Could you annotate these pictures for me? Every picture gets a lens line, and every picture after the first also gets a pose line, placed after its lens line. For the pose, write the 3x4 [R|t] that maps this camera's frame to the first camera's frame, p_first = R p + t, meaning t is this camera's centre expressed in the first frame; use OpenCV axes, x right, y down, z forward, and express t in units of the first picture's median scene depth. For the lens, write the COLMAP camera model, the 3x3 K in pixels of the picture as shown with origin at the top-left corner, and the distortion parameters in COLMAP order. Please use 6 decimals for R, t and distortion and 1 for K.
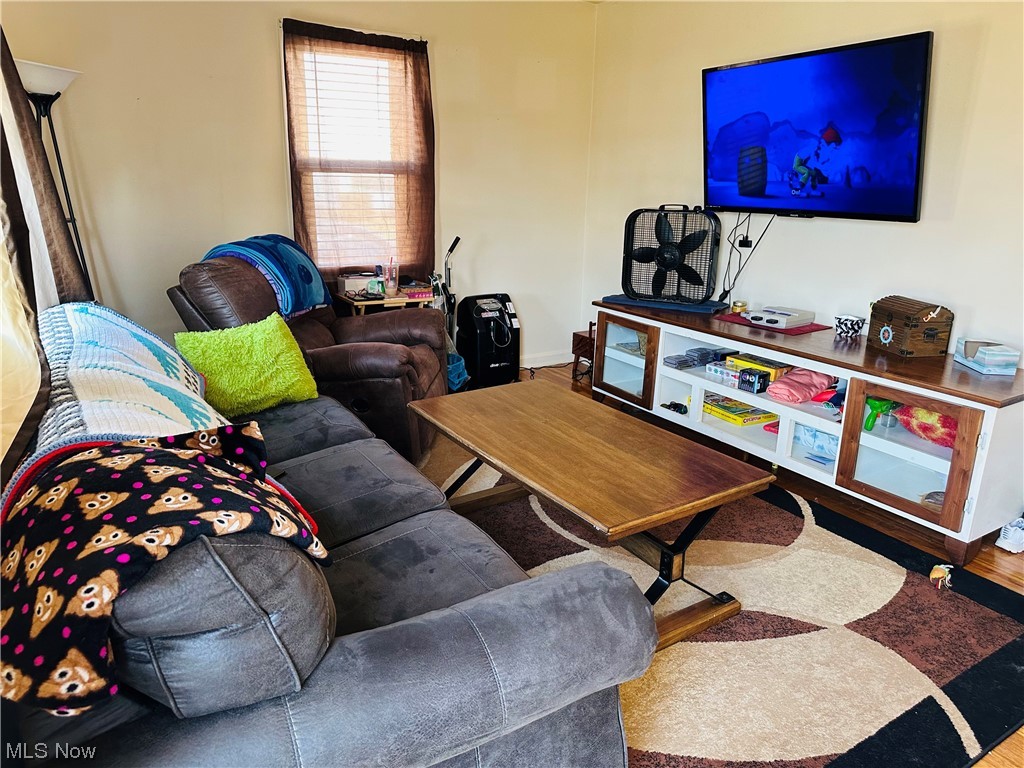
lens RADIAL K [[731.2, 0, 511.6], [0, 731.2, 381.7], [0, 0, 1]] dist [0.100276, -0.130446]
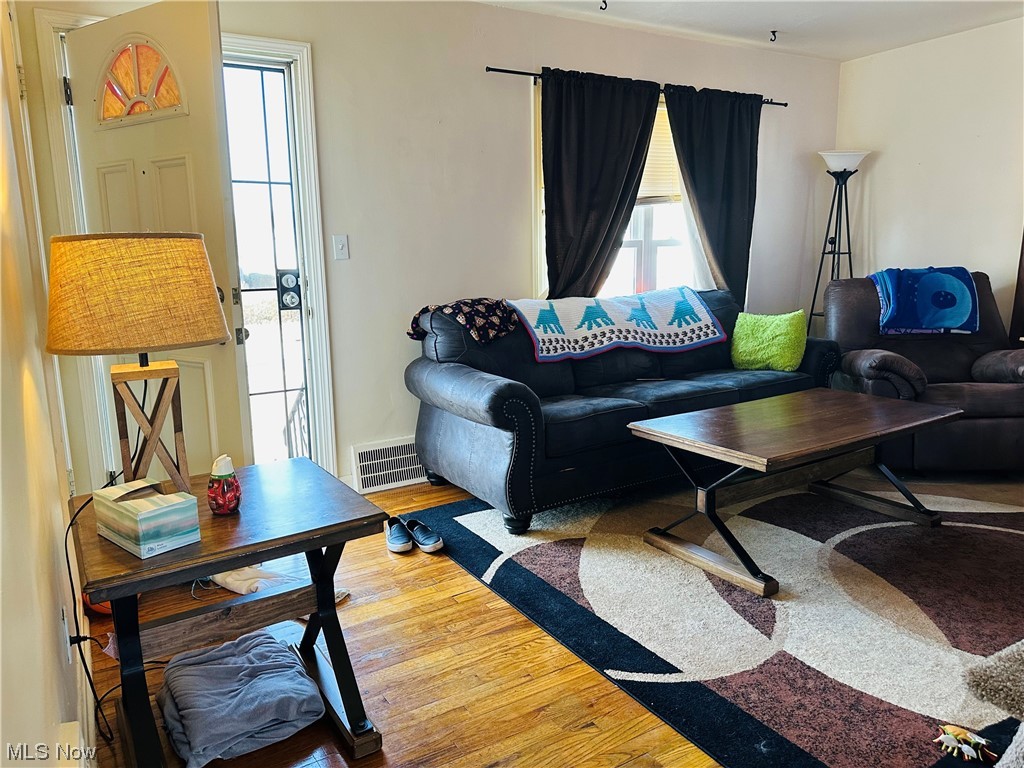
lens RADIAL K [[731.2, 0, 507.2], [0, 731.2, 386.2], [0, 0, 1]] dist [0.100276, -0.130446]
pose [[-0.021311, 0.165480, -0.985983, 0.756165], [-0.259691, 0.951440, 0.165295, -0.031035], [0.965457, 0.259574, 0.022697, 0.317269]]
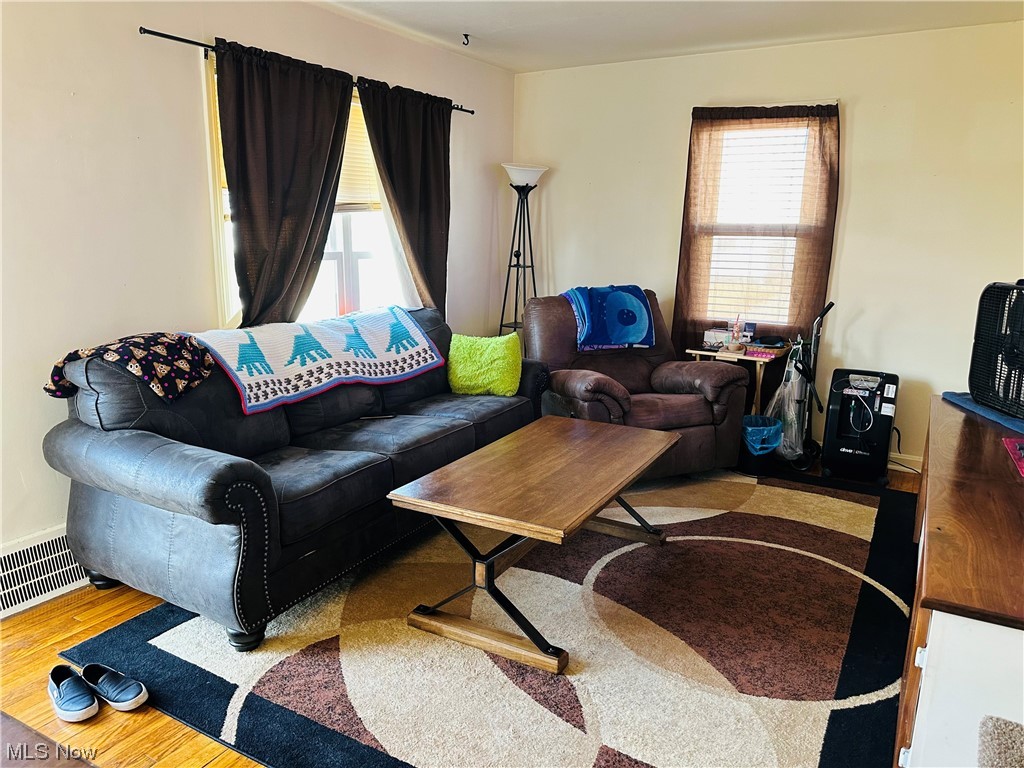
lens RADIAL K [[731.2, 0, 511.1], [0, 731.2, 388.7], [0, 0, 1]] dist [0.100276, -0.130446]
pose [[0.455935, 0.182382, -0.871126, 0.611598], [-0.253197, 0.964915, 0.069498, -0.058763], [0.853238, 0.188880, 0.486117, 0.235870]]
